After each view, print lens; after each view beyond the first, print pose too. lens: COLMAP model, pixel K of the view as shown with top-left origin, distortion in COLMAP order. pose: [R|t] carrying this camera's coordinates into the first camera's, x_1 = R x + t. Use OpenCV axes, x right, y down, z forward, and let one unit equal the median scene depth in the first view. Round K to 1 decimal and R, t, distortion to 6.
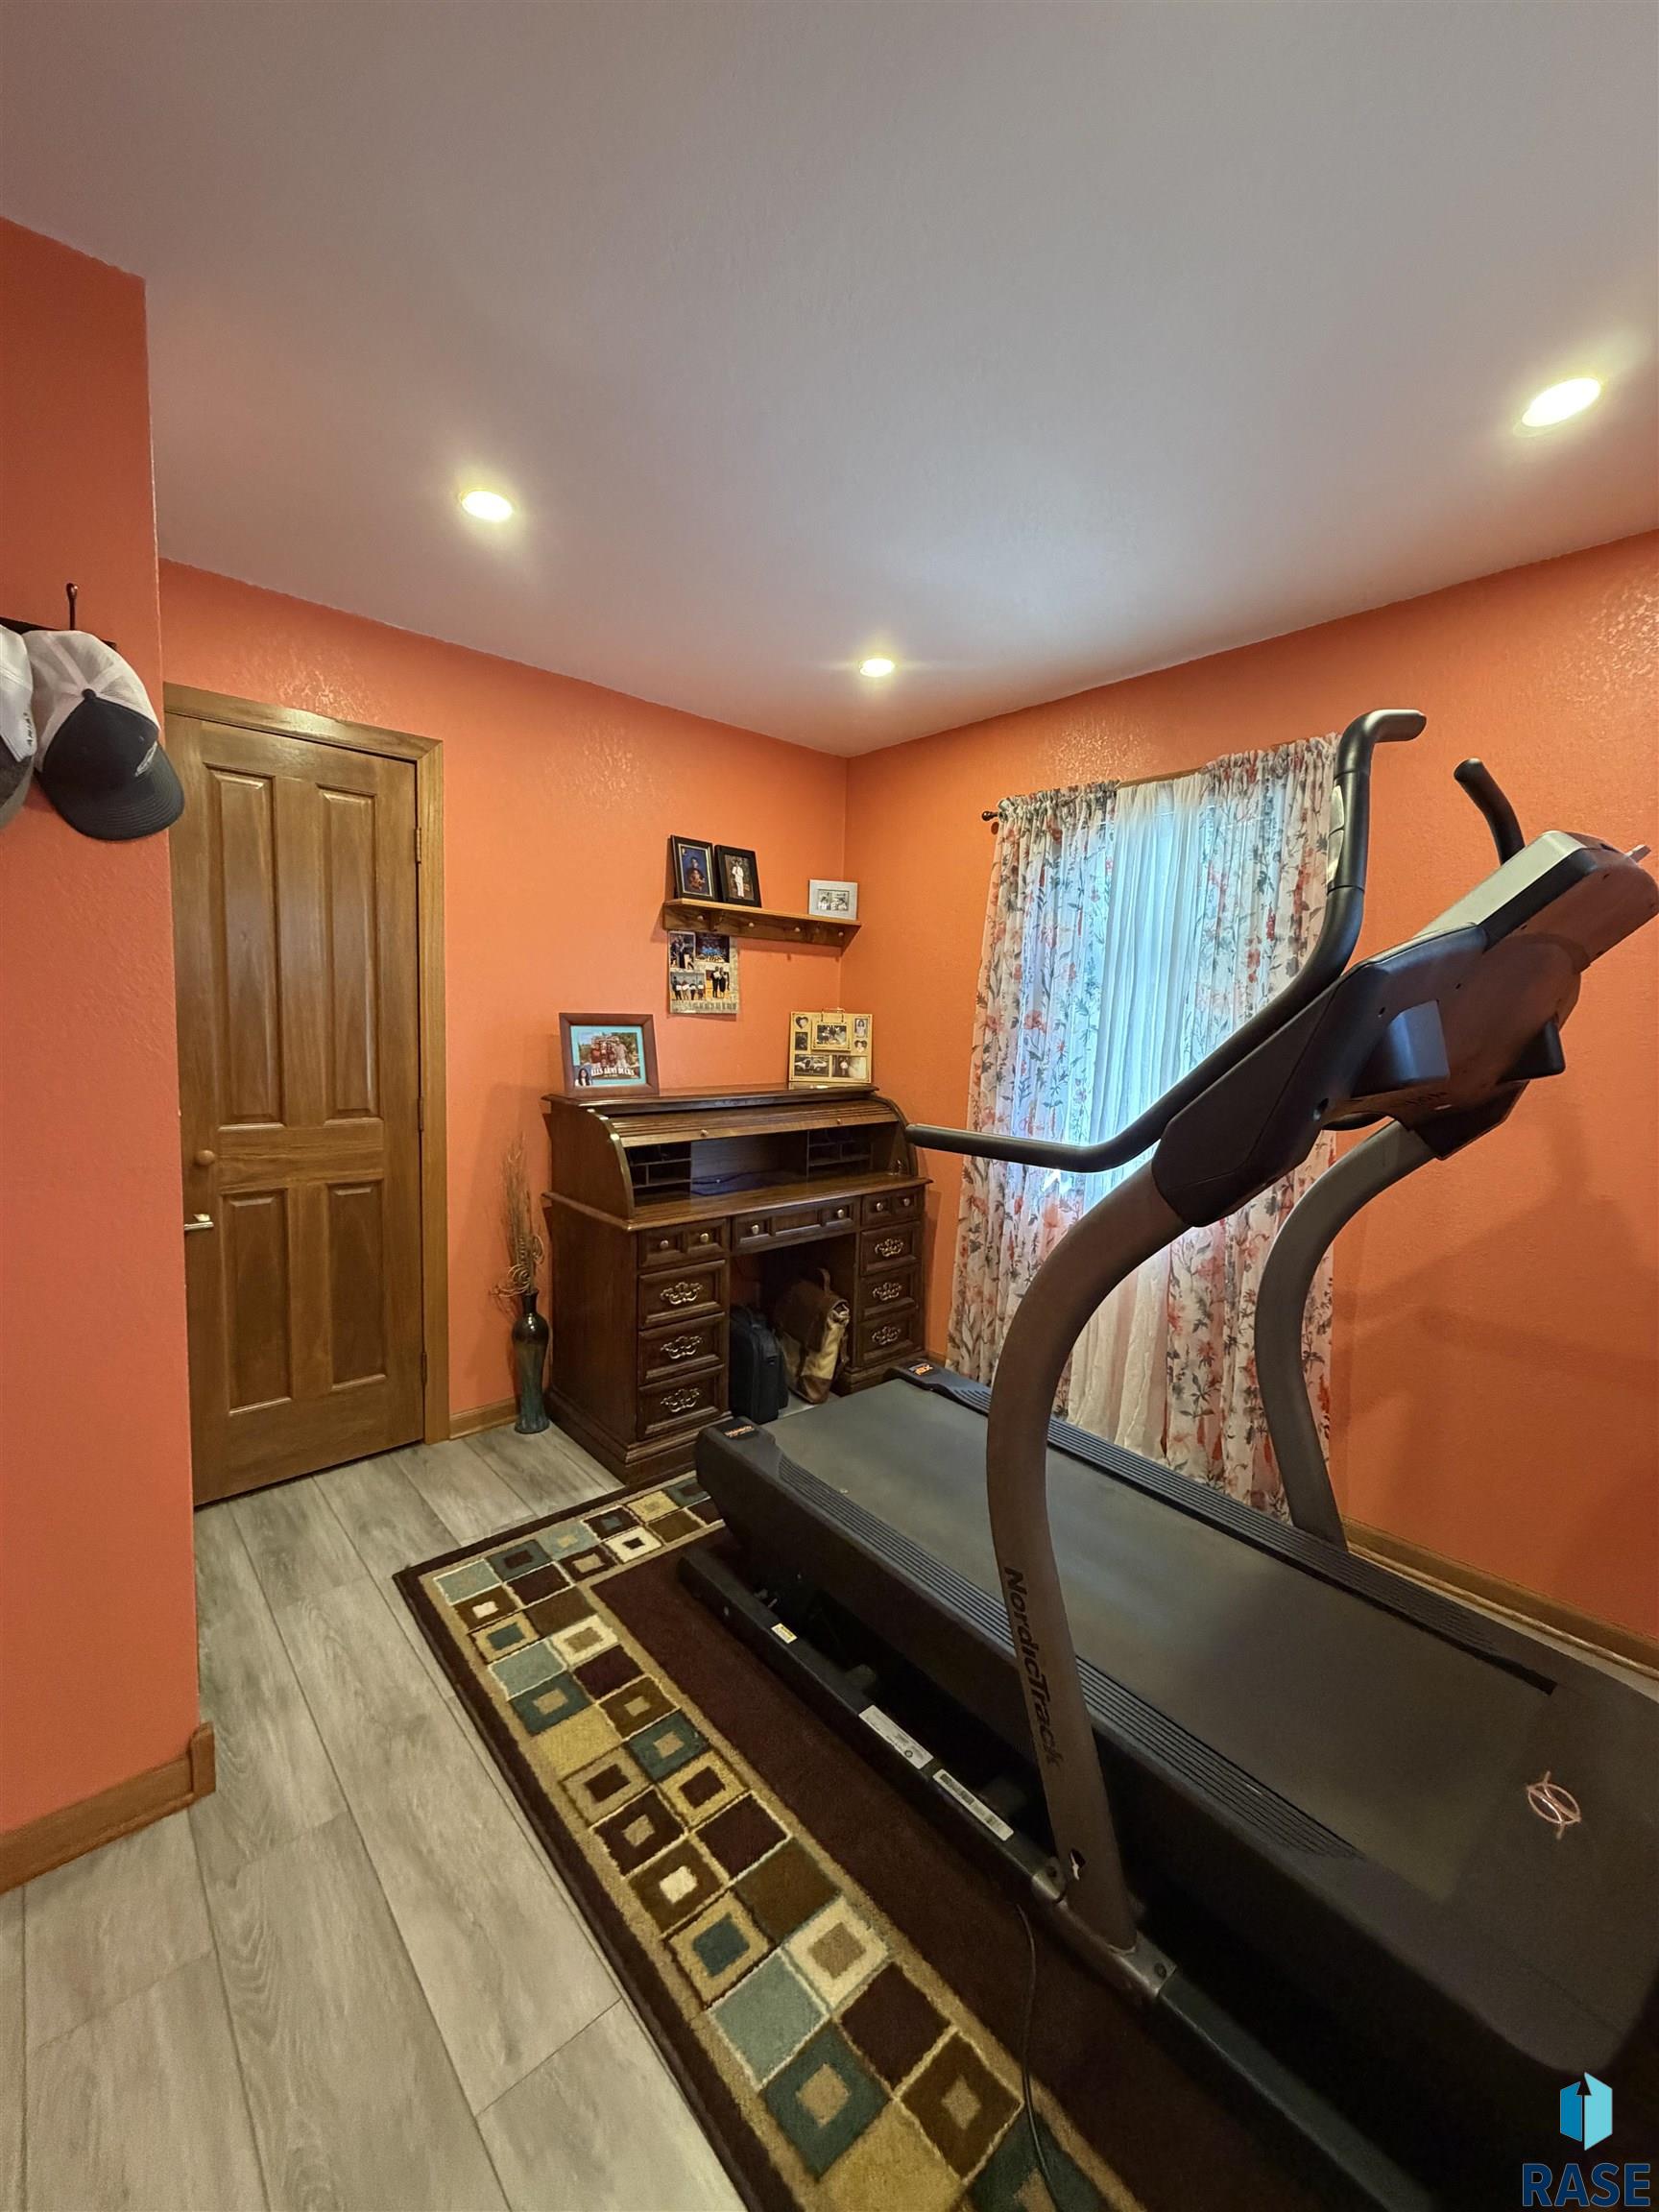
lens RADIAL K [[878.9, 0, 829.5], [0, 878.9, 1106.0], [0, 0, 1]] dist [-0.000658, -0.000165]
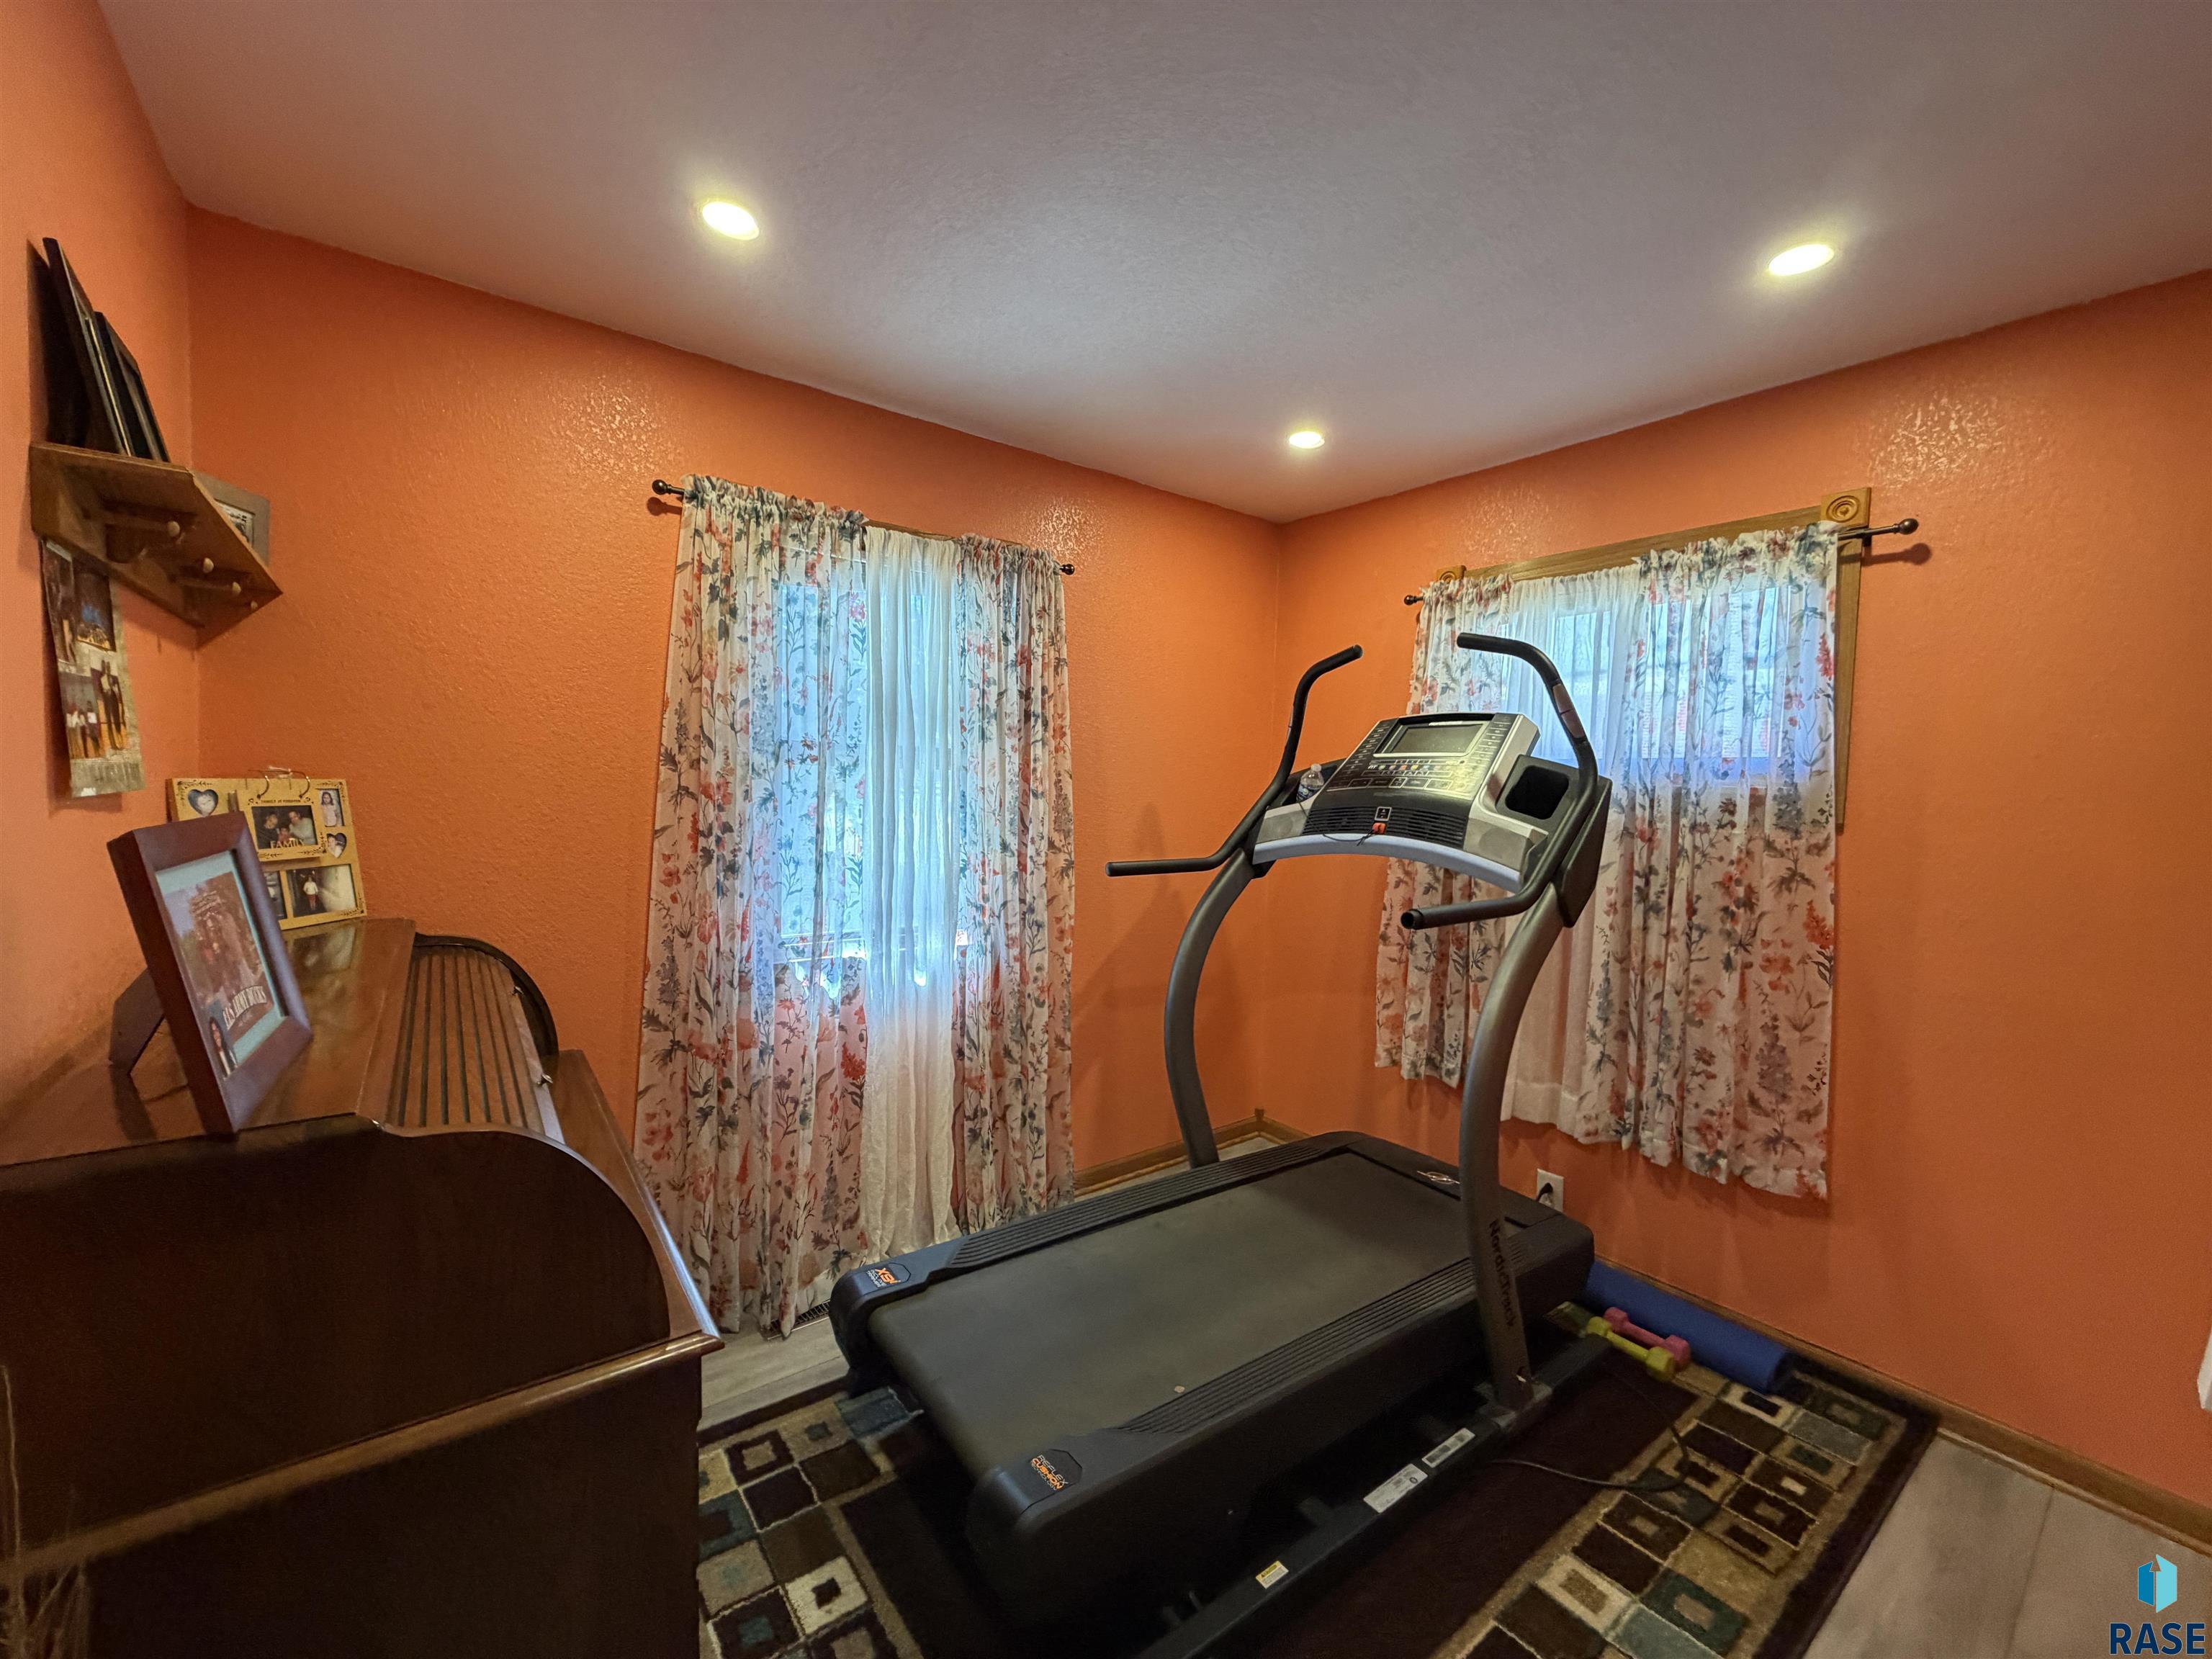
lens RADIAL K [[975.5, 0, 1107.9], [0, 975.5, 784.8], [0, 0, 1]] dist [0.029110, 0.000341]
pose [[0.034798, -0.029397, 0.998962, -1.145305], [0.088648, 0.995718, 0.026213, -0.179875], [-0.995455, 0.087644, 0.037255, 1.291494]]
